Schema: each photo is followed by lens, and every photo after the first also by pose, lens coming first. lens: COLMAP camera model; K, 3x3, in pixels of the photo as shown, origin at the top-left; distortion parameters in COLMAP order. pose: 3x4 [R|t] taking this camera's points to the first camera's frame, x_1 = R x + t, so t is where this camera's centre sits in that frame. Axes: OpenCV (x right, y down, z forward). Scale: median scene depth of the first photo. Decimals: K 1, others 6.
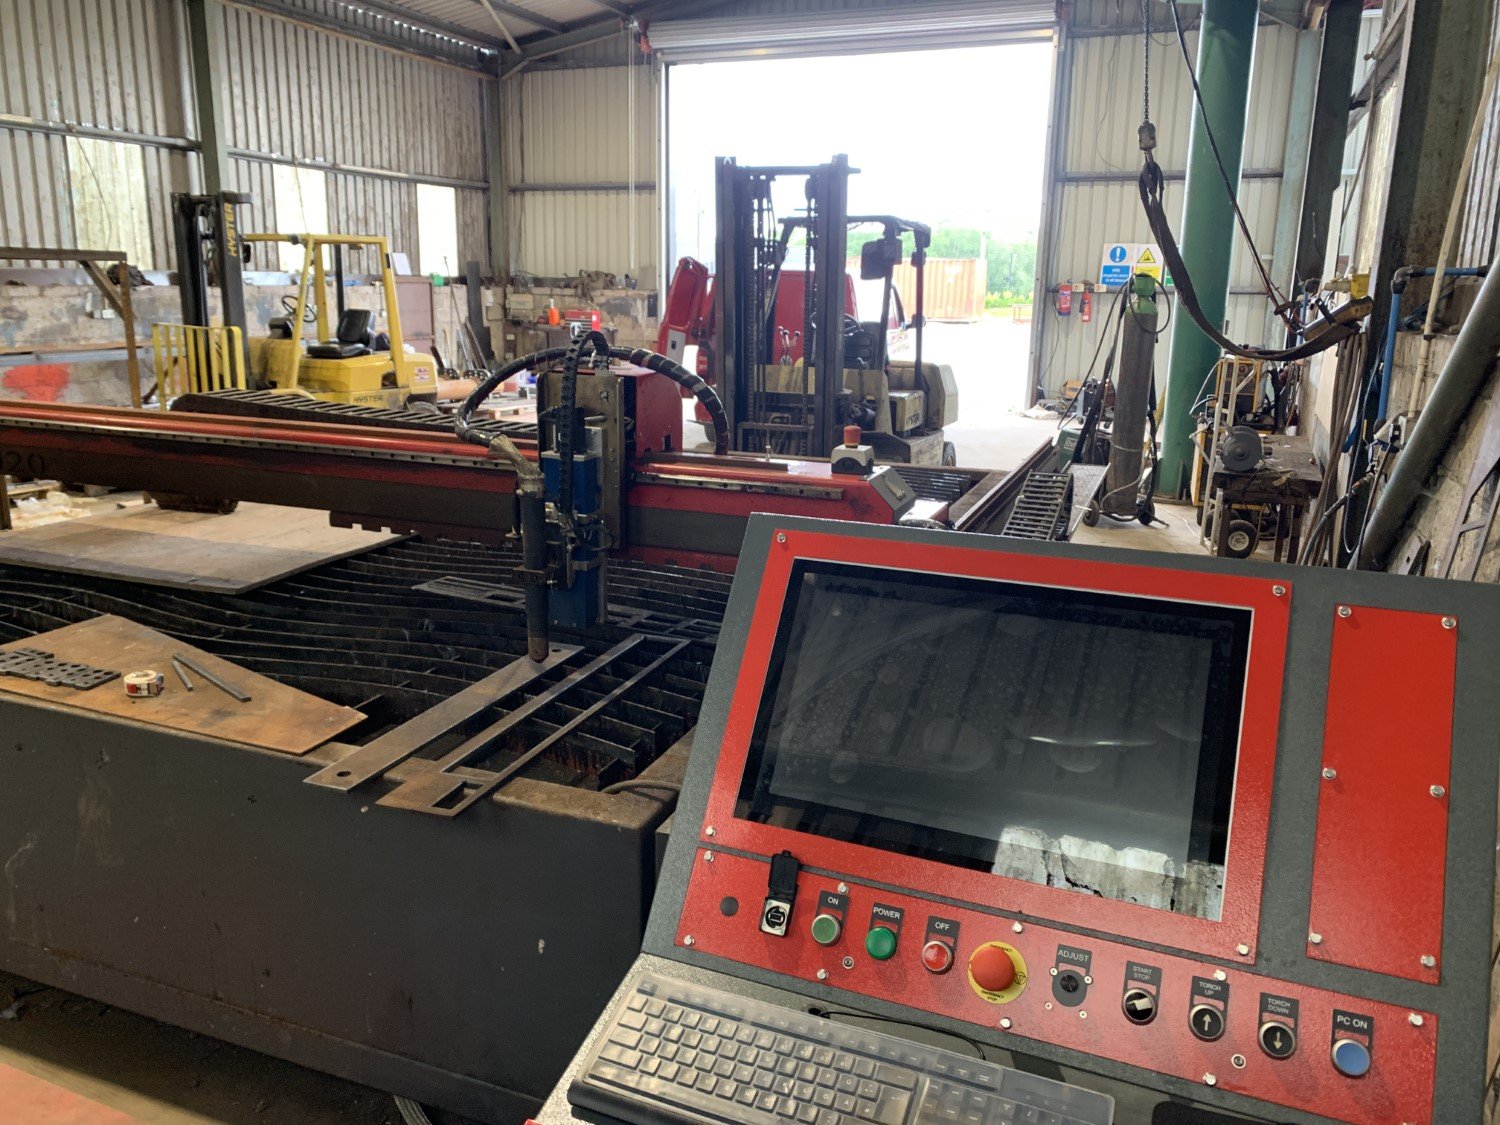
lens RADIAL K [[1166.8, 0, 743.3], [0, 1166.8, 552.7], [0, 0, 1]] dist [0.026127, -0.025001]
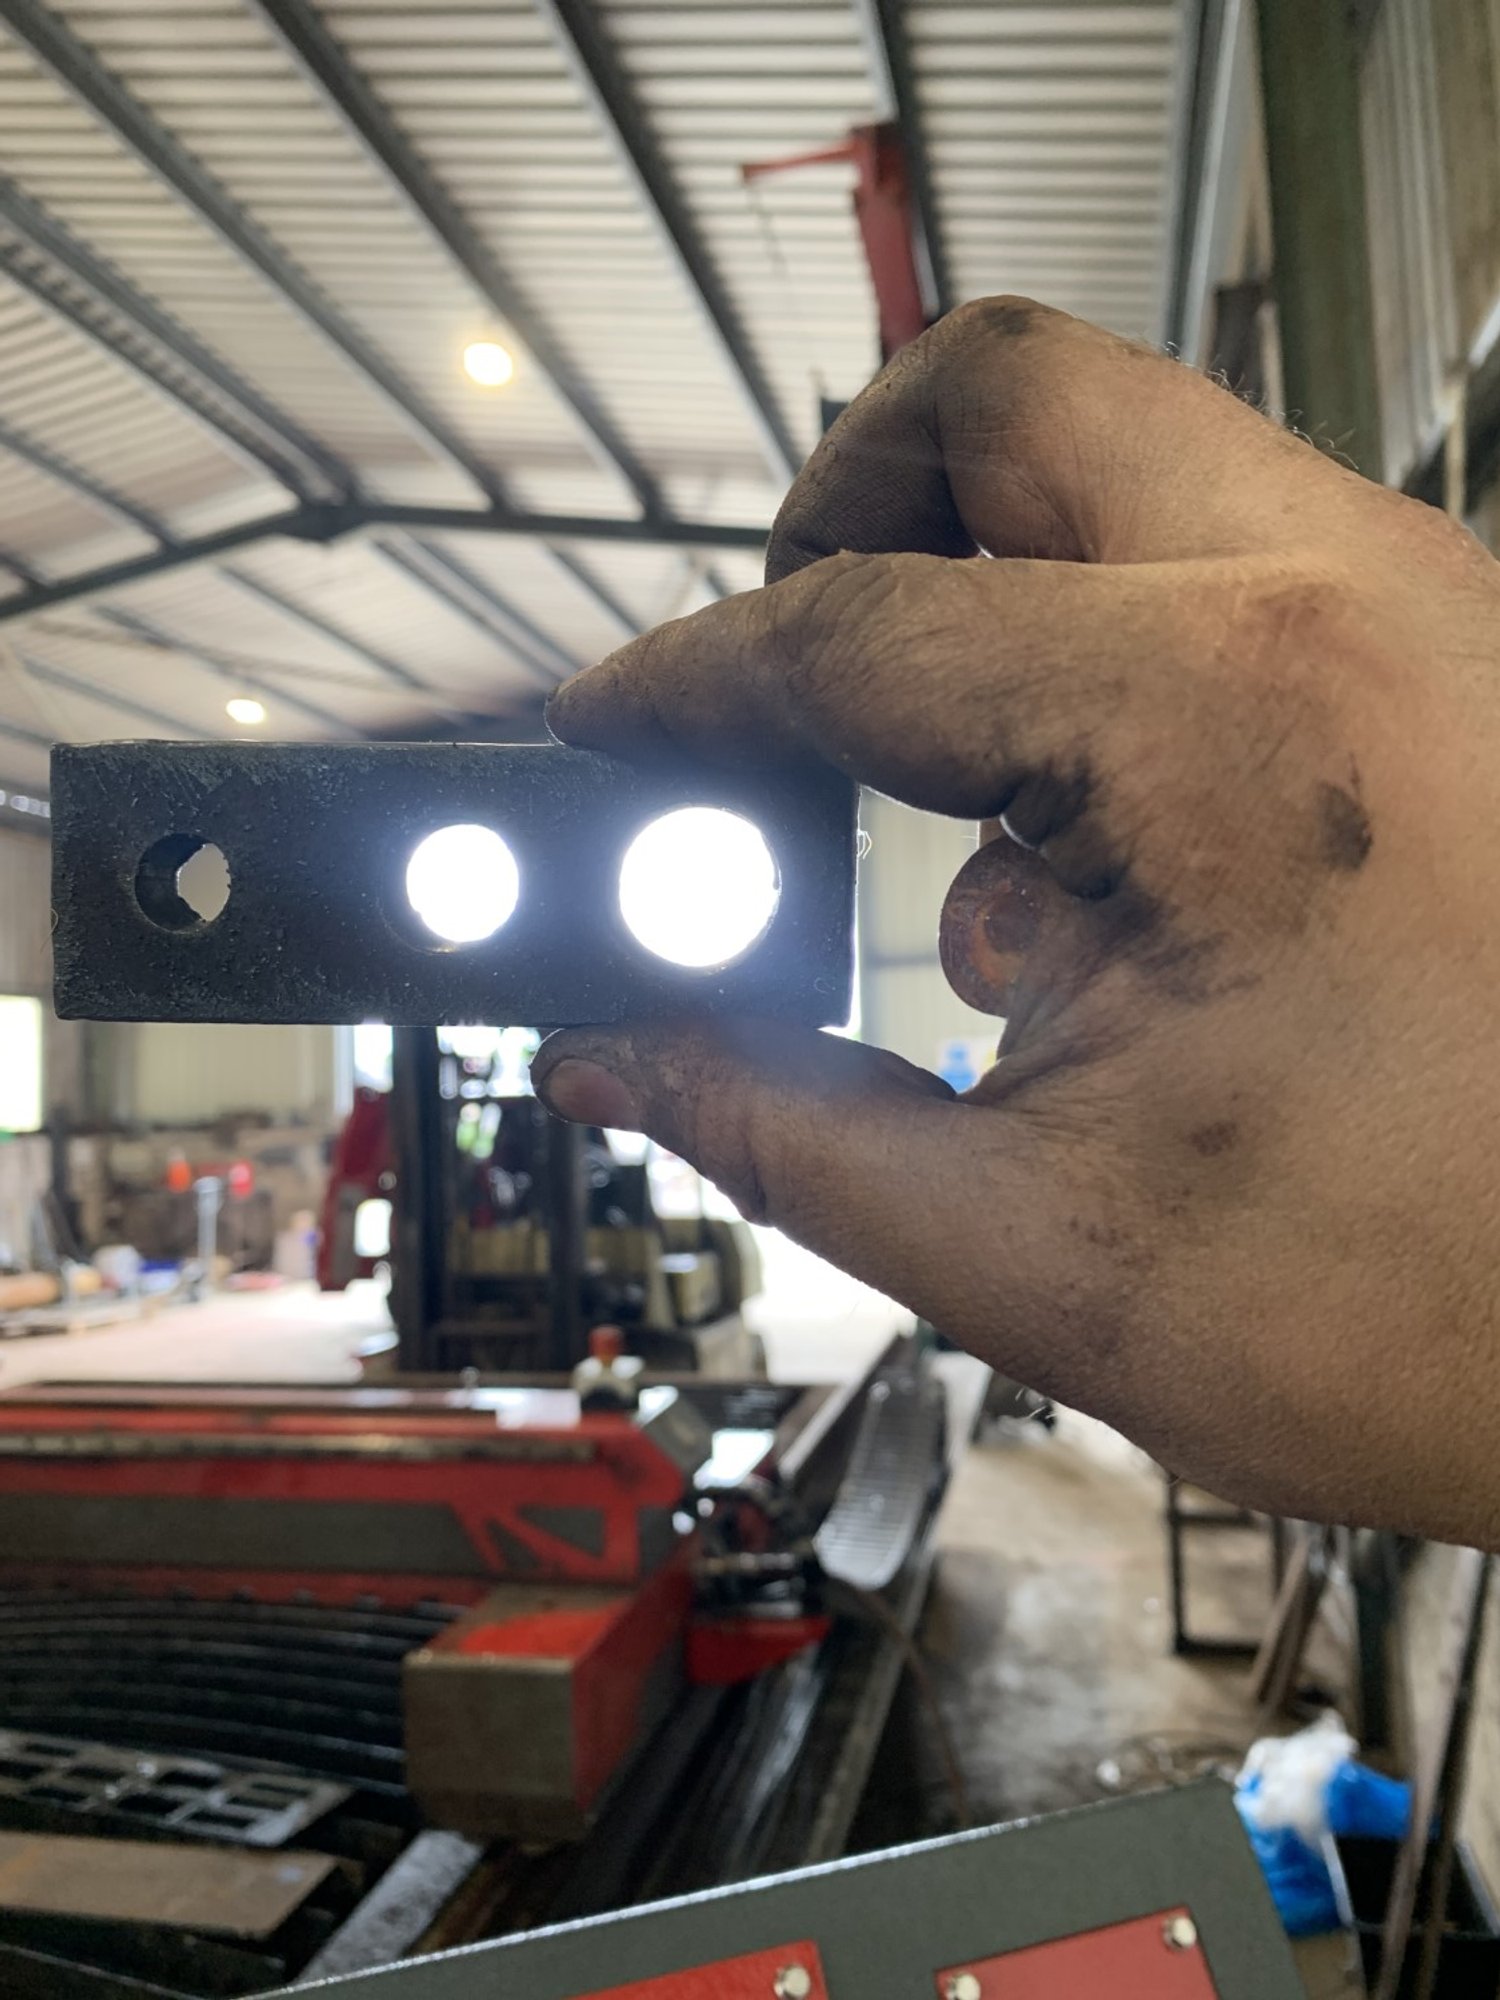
lens RADIAL K [[1556.5, 0, 750.0], [0, 1556.5, 1000.0], [0, 0, 1]] dist [0.015062, -0.007736]
pose [[0.982315, -0.036153, 0.183713, 0.045170], [0.088183, 0.954878, -0.283605, -0.067111], [-0.165171, 0.294790, 0.941179, 0.315011]]
